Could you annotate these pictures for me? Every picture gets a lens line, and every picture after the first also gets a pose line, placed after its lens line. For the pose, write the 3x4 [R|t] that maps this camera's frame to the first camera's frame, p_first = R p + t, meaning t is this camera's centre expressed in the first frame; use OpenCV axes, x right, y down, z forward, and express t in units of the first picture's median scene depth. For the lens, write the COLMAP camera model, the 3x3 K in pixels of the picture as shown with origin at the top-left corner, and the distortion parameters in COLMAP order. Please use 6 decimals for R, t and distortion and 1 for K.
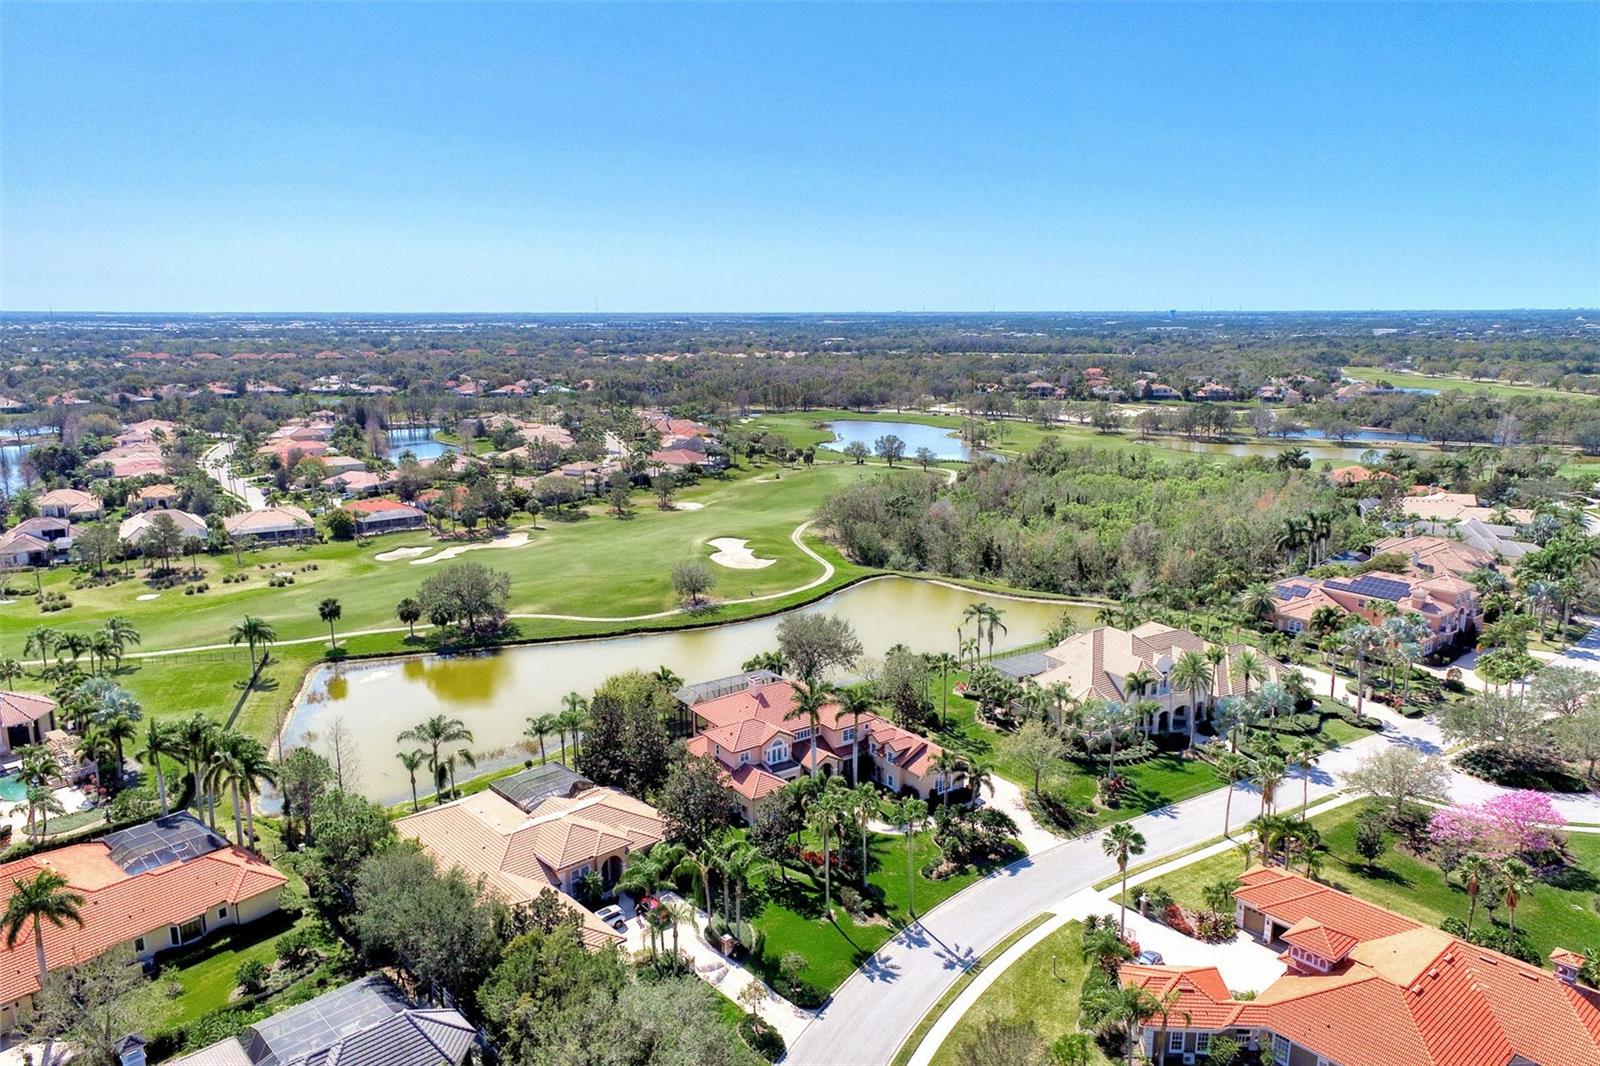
lens RADIAL K [[1118.7, 0, 800.0], [0, 1118.7, 533.0], [0, 0, 1]] dist [0.009072, 0.001088]
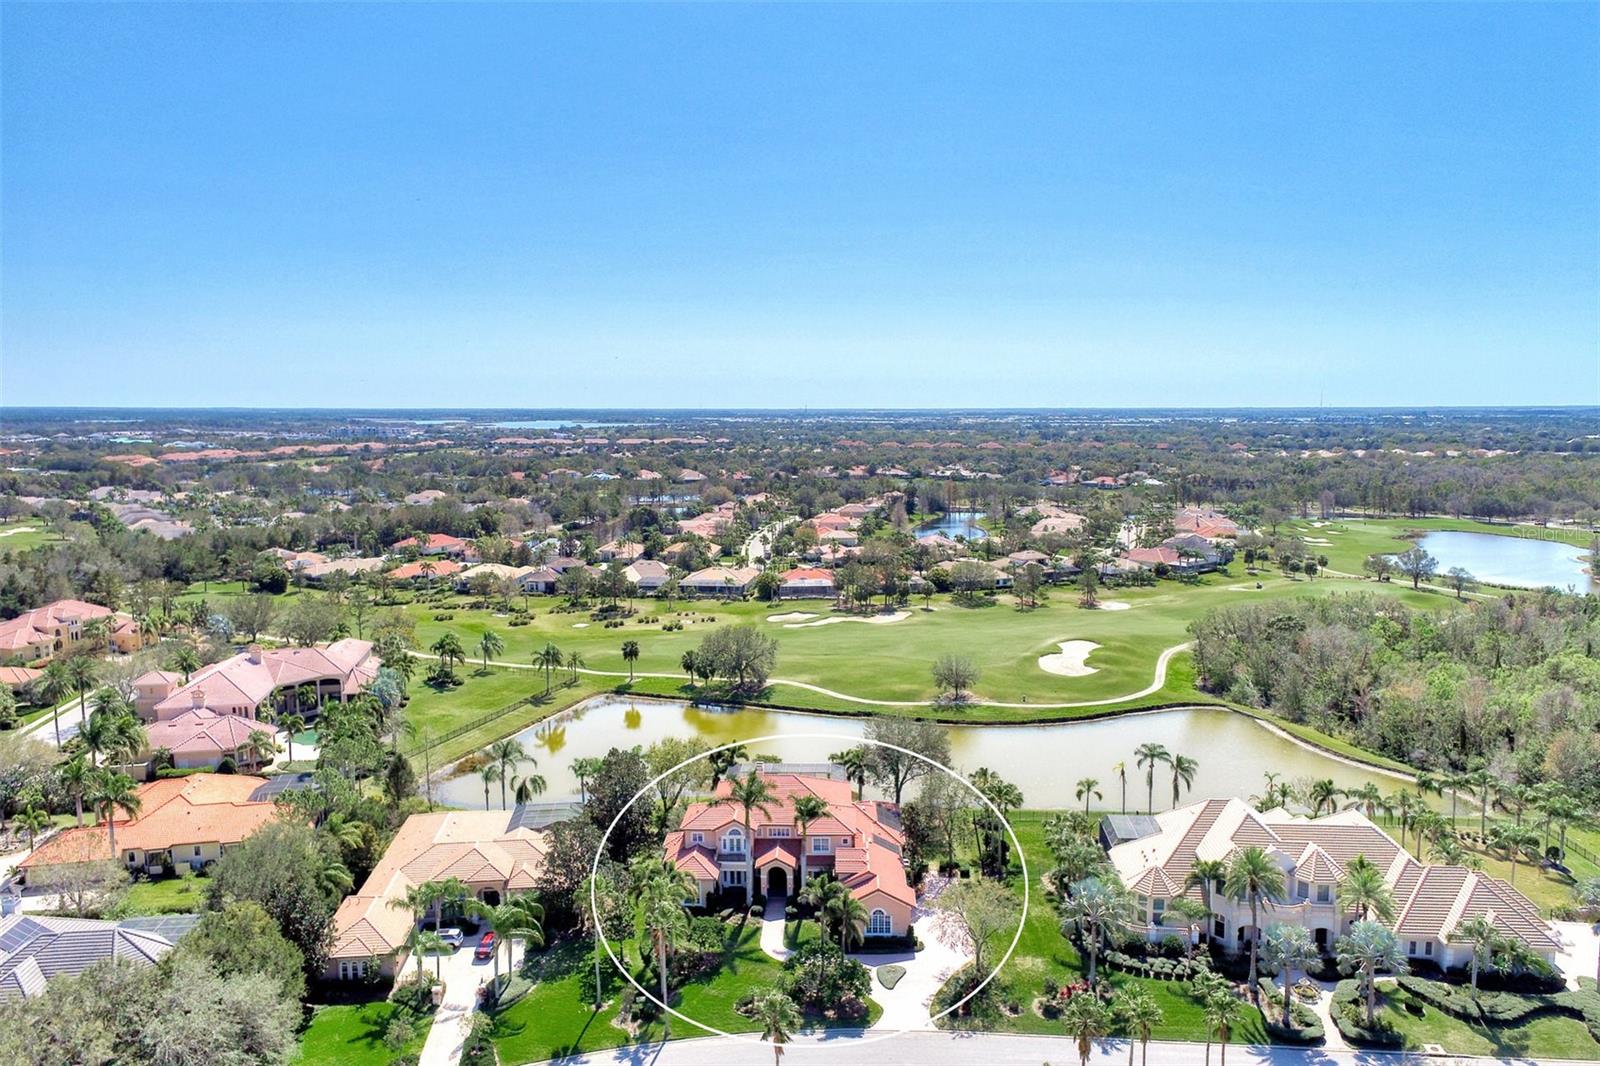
lens RADIAL K [[1090.0, 0, 800.0], [0, 1090.0, 533.0], [0, 0, 1]] dist [-0.024523, -0.000096]
pose [[0.780633, 0.065530, -0.621545, 0.338904], [-0.115051, 0.992560, -0.039852, -0.023905], [0.614309, 0.102619, 0.782364, 0.150808]]
